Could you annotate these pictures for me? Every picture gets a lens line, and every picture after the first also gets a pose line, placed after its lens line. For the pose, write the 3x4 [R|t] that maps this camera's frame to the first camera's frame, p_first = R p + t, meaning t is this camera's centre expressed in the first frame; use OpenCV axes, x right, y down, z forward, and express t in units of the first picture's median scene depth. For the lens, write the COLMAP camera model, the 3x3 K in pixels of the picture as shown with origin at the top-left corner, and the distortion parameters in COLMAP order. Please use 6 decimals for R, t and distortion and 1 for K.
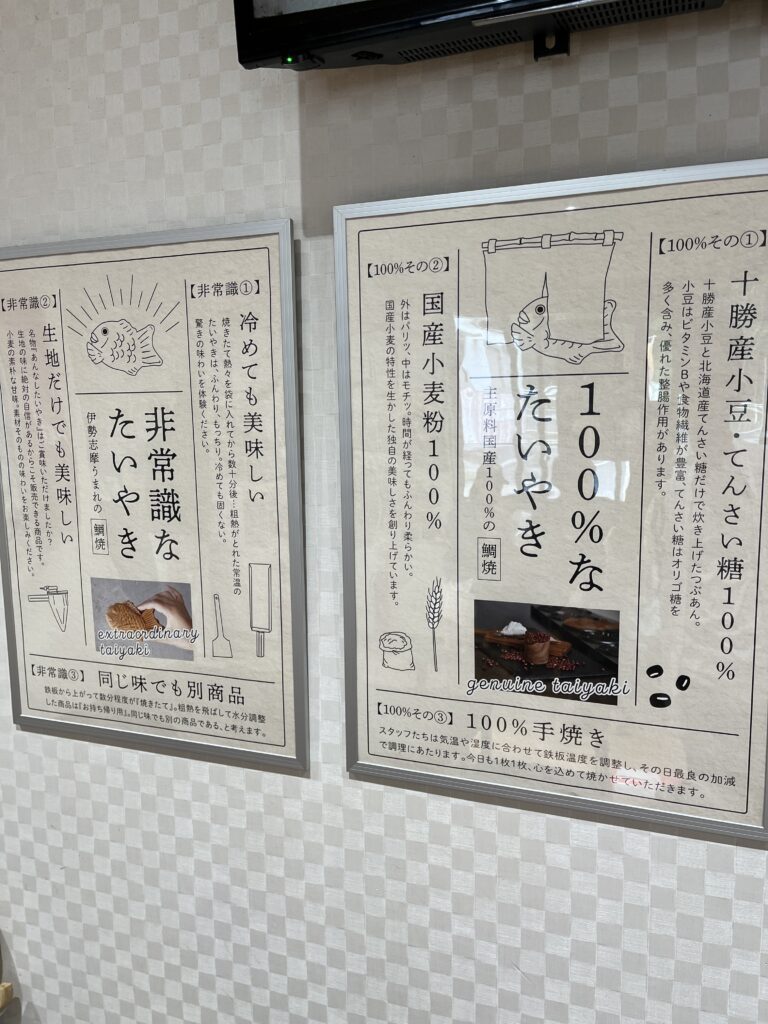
lens RADIAL K [[776.3, 0, 387.1], [0, 776.3, 514.4], [0, 0, 1]] dist [0.041417, -0.031291]
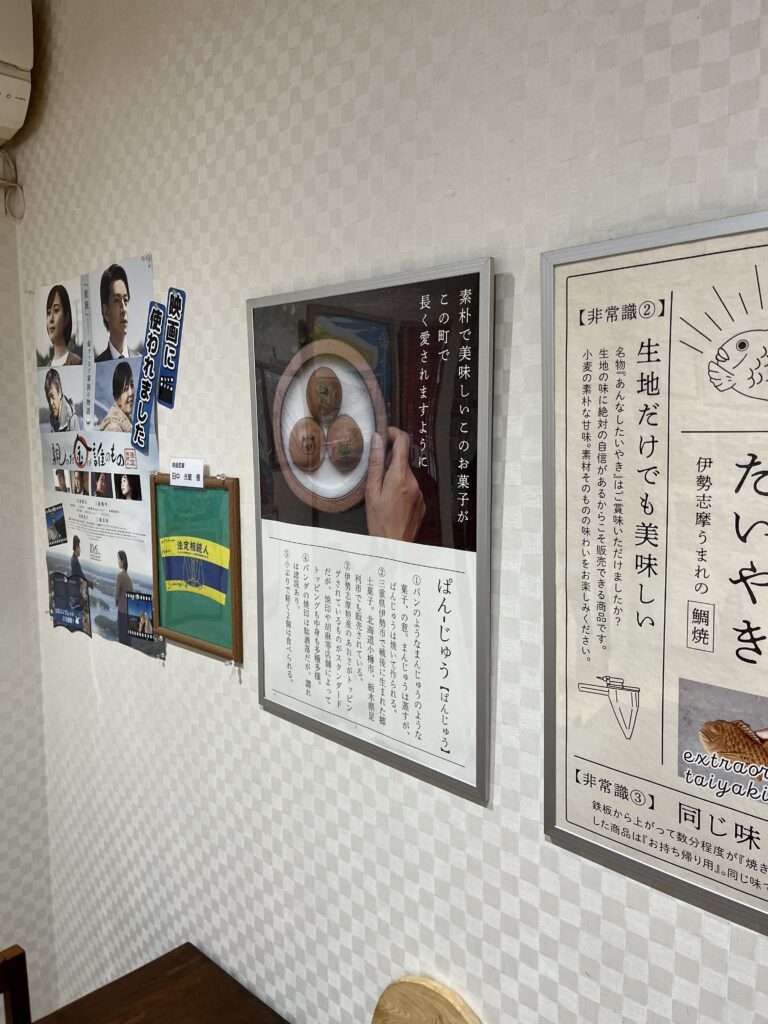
lens RADIAL K [[776.3, 0, 382.7], [0, 776.3, 513.4], [0, 0, 1]] dist [0.041417, -0.031291]
pose [[0.913330, 0.047011, -0.404498, -0.360484], [-0.046973, 0.998846, 0.010023, -0.072549], [0.404503, 0.009847, 0.914484, 0.216020]]
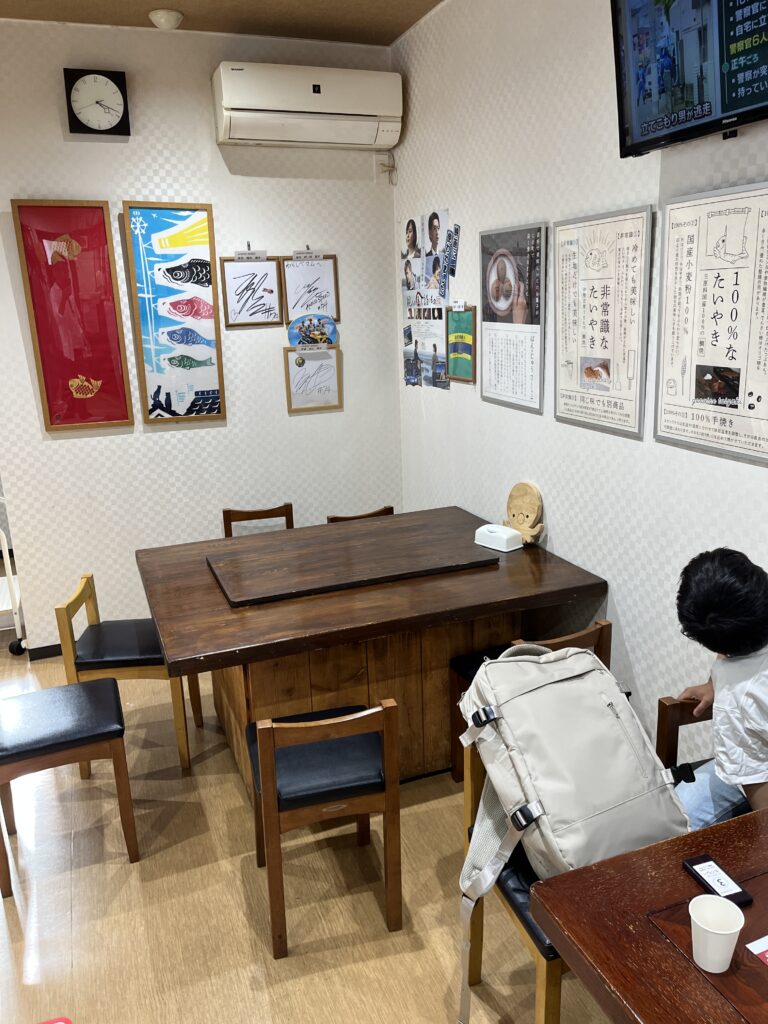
lens RADIAL K [[776.3, 0, 380.0], [0, 776.3, 507.8], [0, 0, 1]] dist [0.041417, -0.031291]
pose [[0.661505, 0.179476, -0.728148, 1.136255], [-0.051814, 0.979558, 0.194373, 0.107489], [0.748149, -0.090851, 0.657282, -1.195398]]
